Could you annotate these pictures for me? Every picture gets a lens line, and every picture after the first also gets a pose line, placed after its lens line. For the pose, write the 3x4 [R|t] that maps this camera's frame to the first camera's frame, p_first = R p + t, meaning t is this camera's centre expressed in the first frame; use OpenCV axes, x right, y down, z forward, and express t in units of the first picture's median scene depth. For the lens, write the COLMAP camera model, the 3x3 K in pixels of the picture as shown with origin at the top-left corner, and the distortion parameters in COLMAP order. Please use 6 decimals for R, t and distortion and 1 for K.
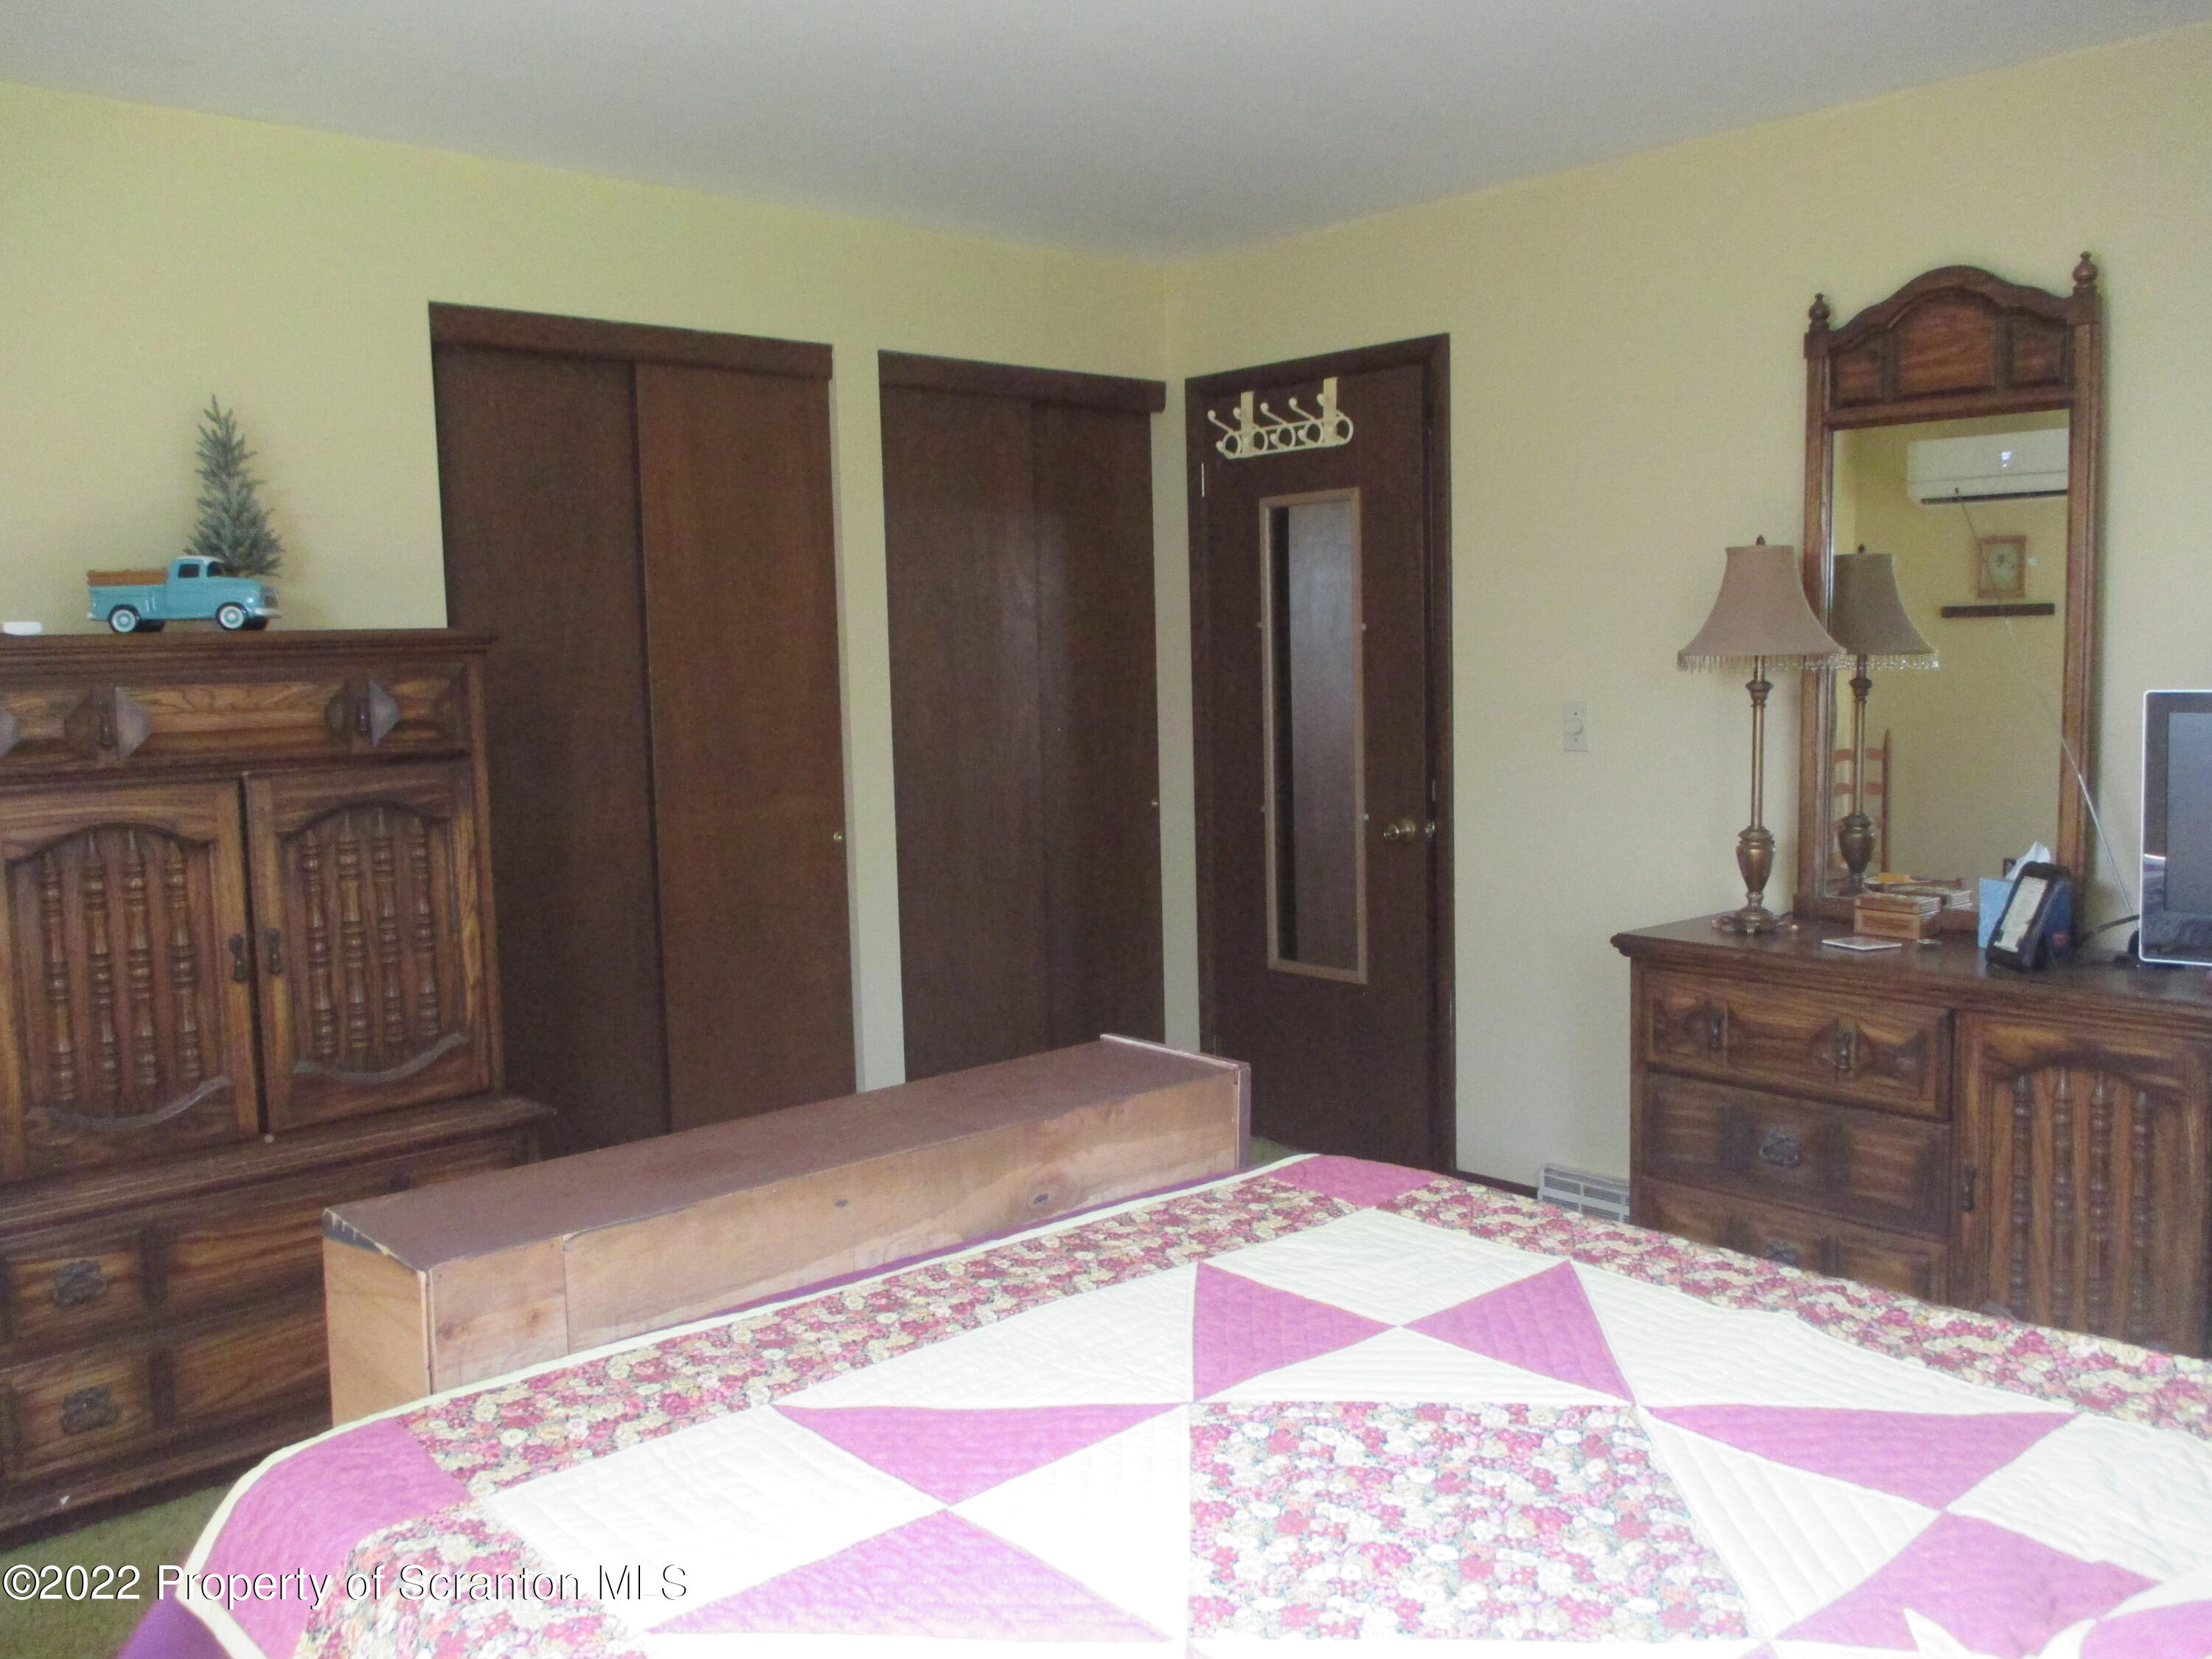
lens RADIAL K [[1861.5, 0, 1096.6], [0, 1861.5, 828.6], [0, 0, 1]] dist [-0.043415, -0.001395]
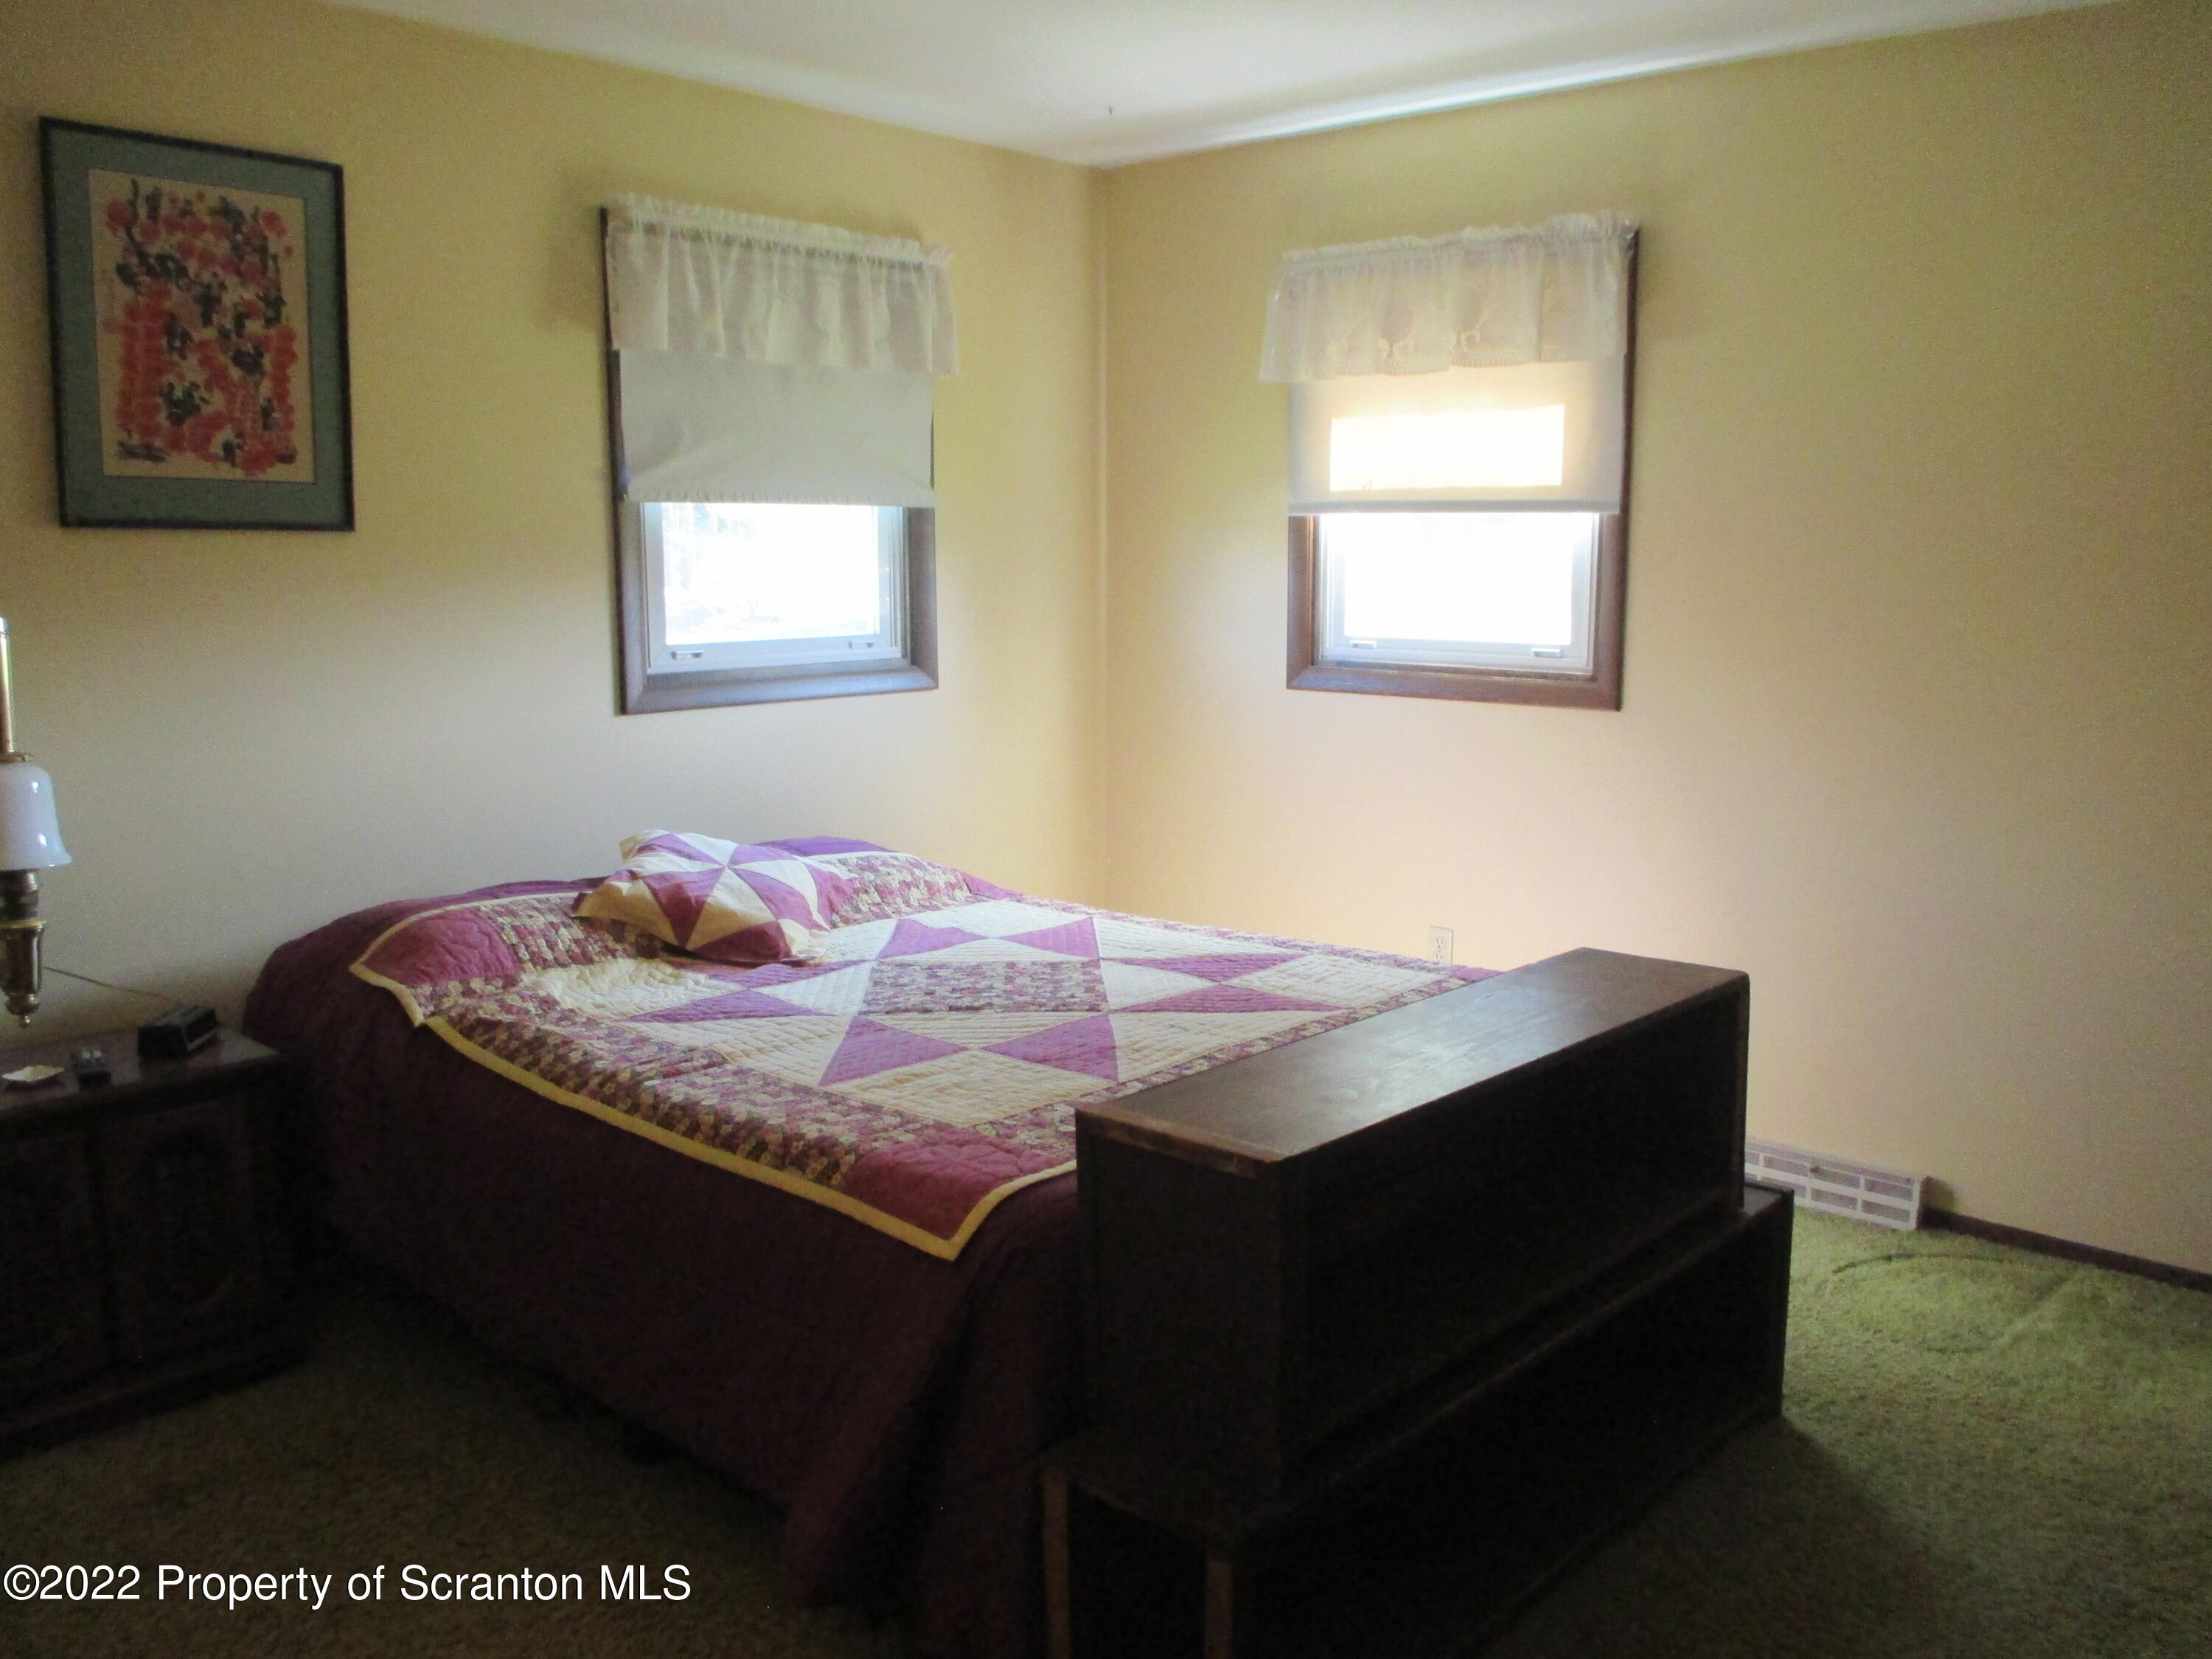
lens RADIAL K [[1861.5, 0, 1117.3], [0, 1861.5, 824.9], [0, 0, 1]] dist [-0.043415, -0.001395]
pose [[-0.993891, 0.034661, -0.104783, 0.181630], [0.006217, 0.965480, 0.260402, -0.254864], [0.110192, 0.258160, -0.959798, 2.181853]]
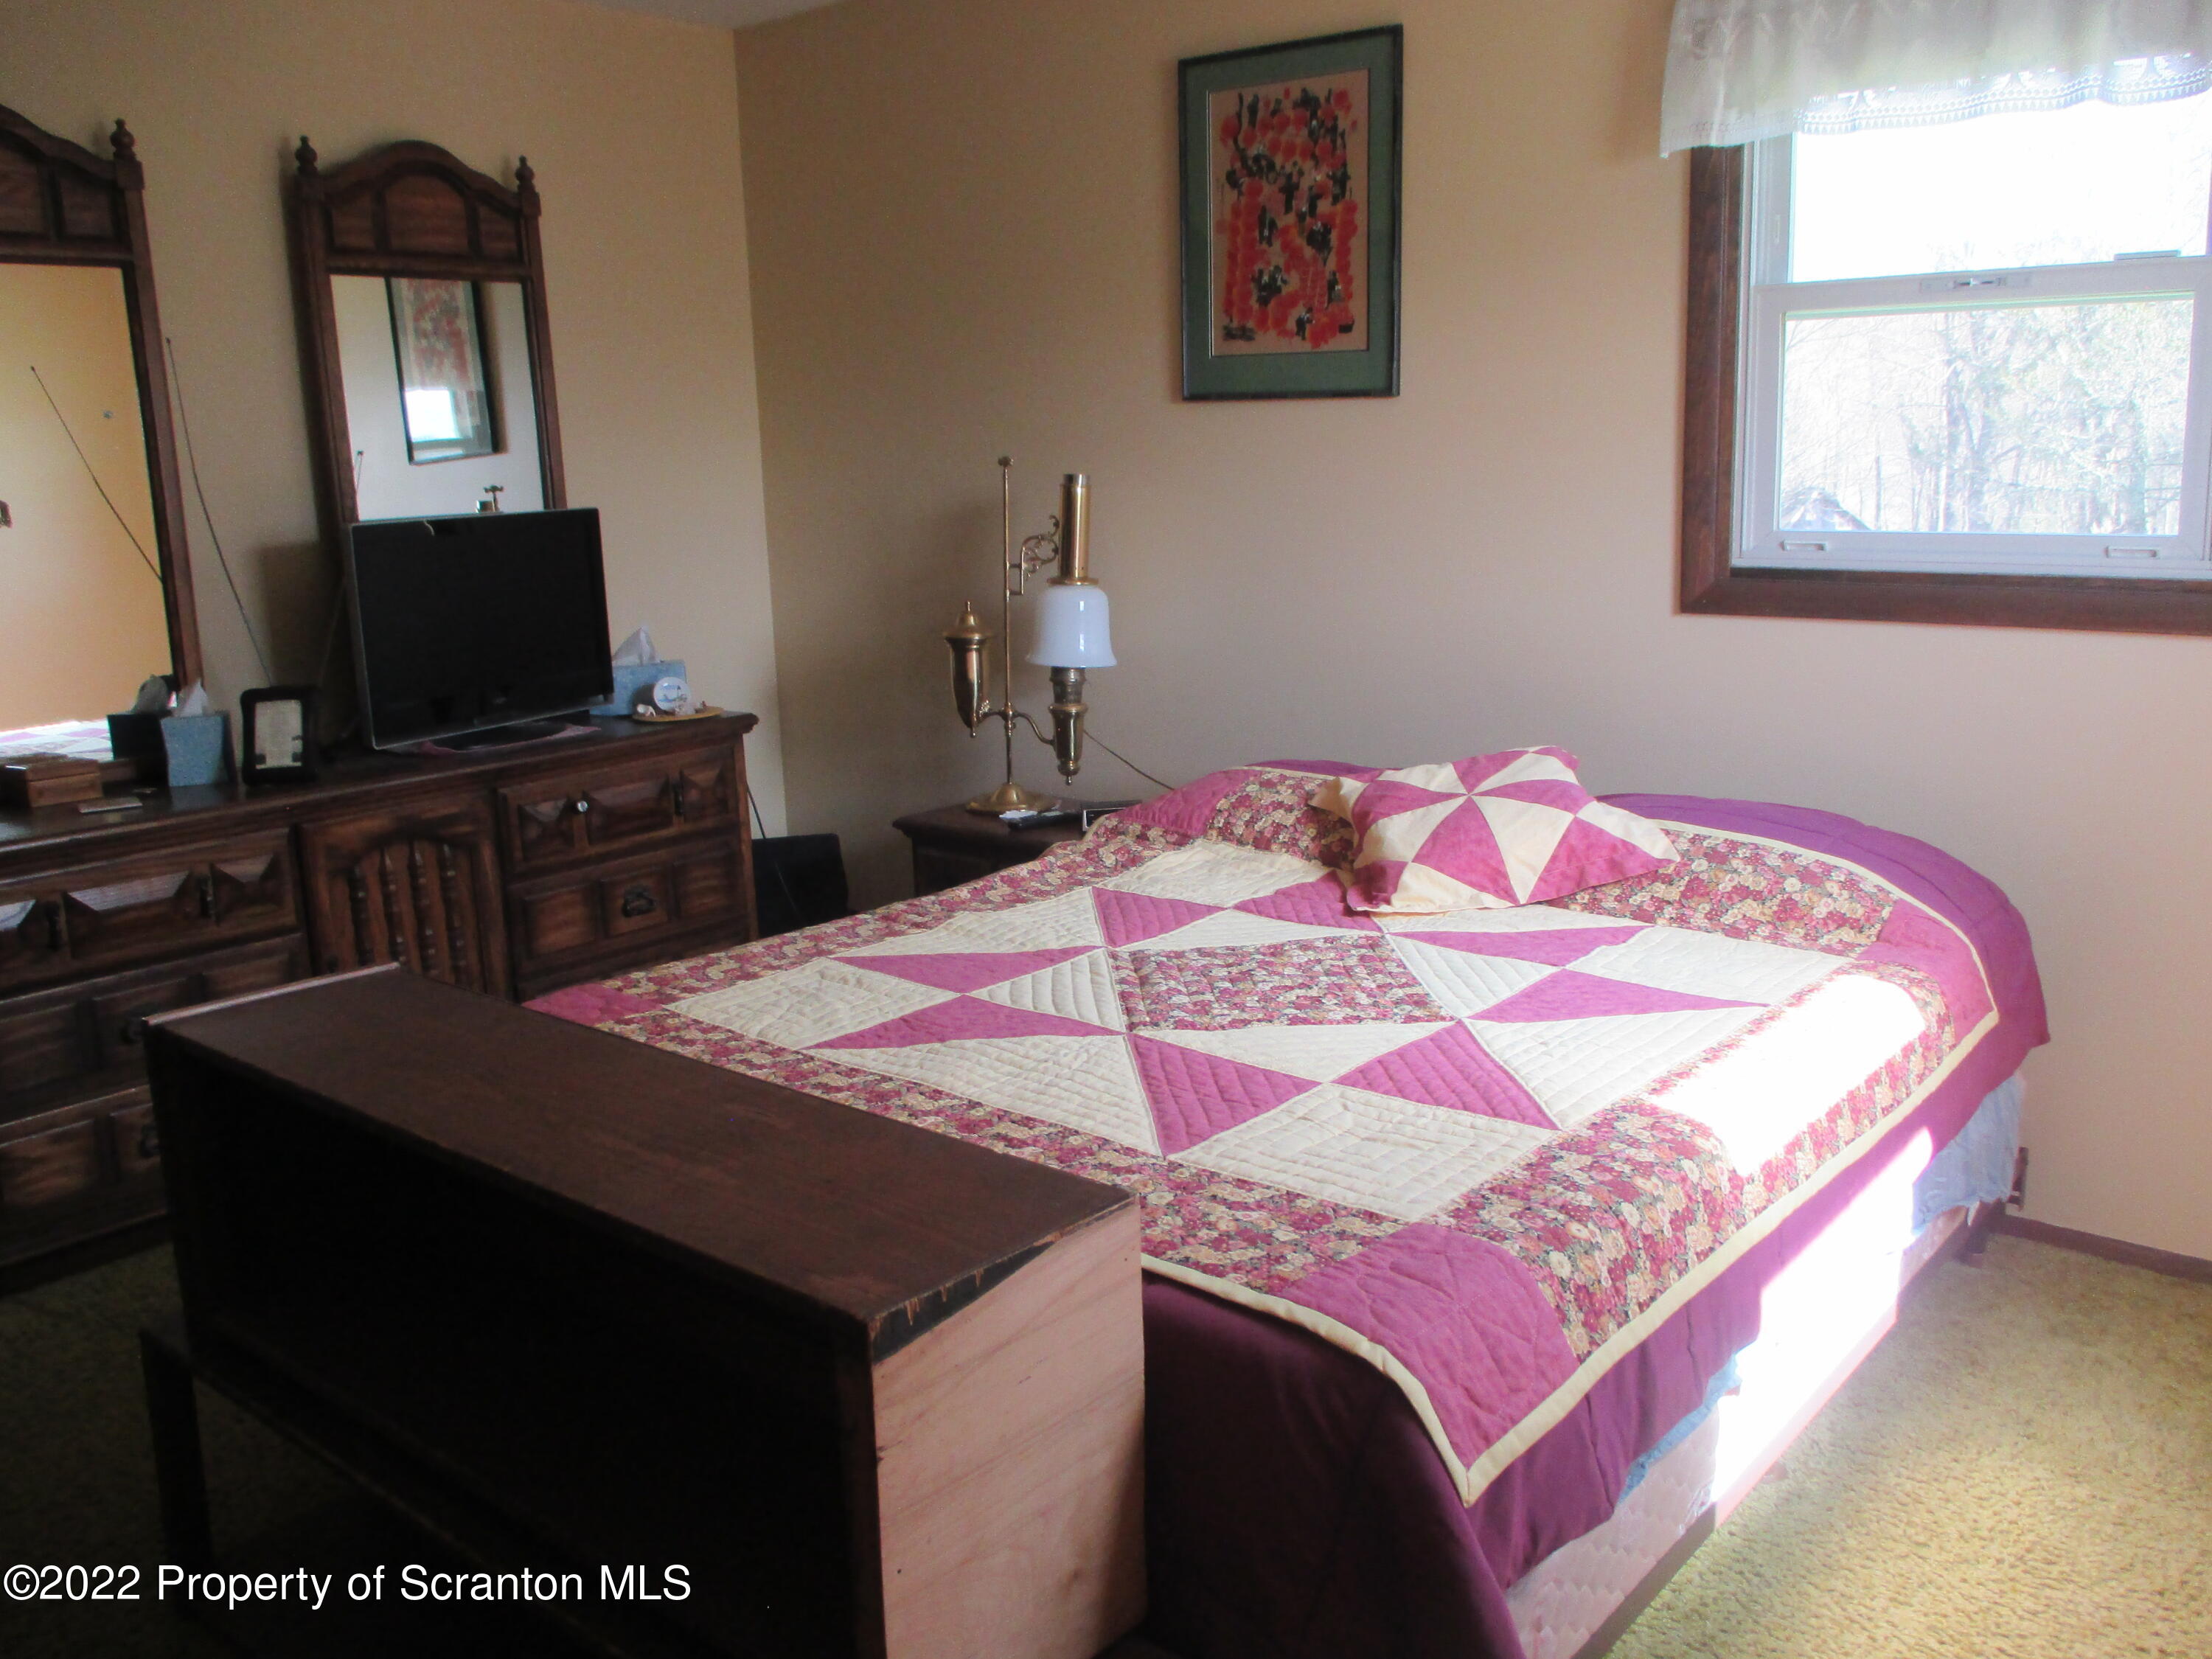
lens RADIAL K [[1861.5, 0, 1163.5], [0, 1861.5, 826.9], [0, 0, 1]] dist [-0.043415, -0.001395]
pose [[-0.141235, -0.179348, 0.973595, -0.987166], [0.138589, 0.970187, 0.198824, -0.068541], [-0.980227, 0.163010, -0.112169, 0.916232]]
